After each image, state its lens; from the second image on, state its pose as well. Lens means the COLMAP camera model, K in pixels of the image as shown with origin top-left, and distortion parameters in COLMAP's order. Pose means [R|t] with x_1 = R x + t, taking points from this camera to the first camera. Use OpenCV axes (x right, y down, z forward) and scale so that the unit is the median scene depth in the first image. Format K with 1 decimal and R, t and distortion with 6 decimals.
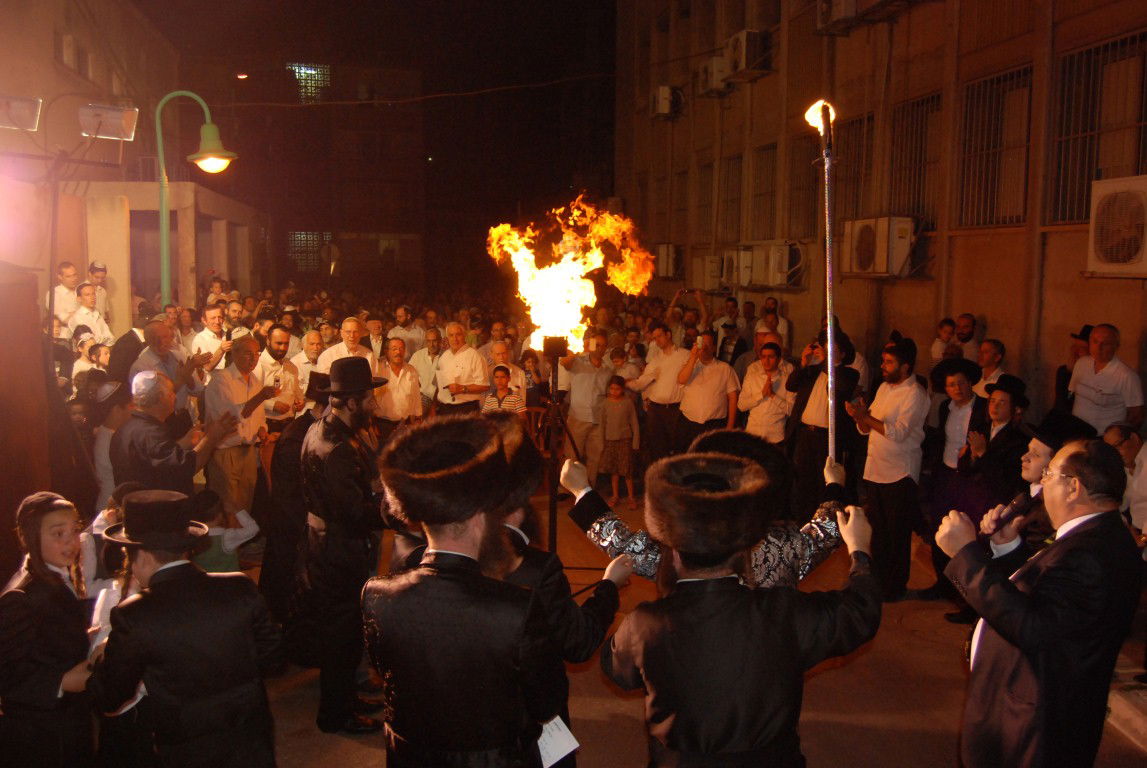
lens RADIAL K [[993.7, 0, 546.5], [0, 993.7, 382.5], [0, 0, 1]] dist [-0.000330, -0.008000]
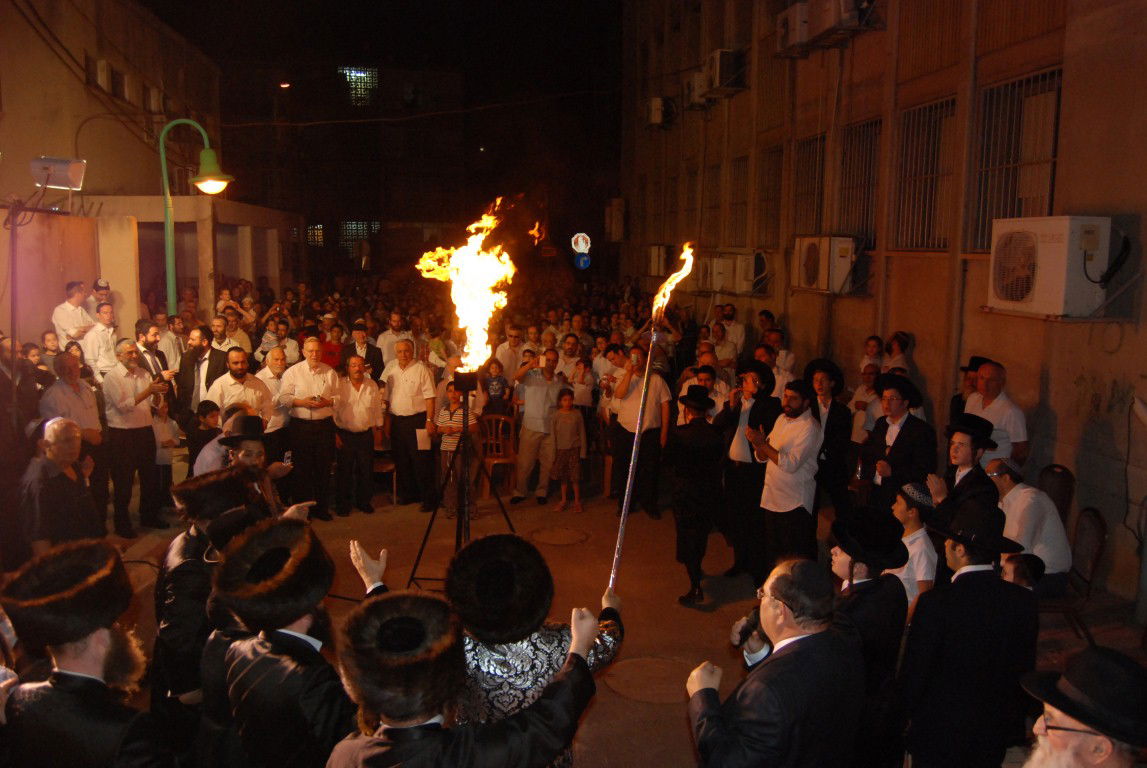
lens RADIAL K [[912.4, 0, 572.9], [0, 912.4, 361.5], [0, 0, 1]] dist [-0.004190, -0.000464]
pose [[0.998748, 0.004325, -0.049837, 0.112512], [-0.003223, 0.999749, 0.022172, -0.051559], [0.049921, -0.021984, 0.998511, 0.015802]]
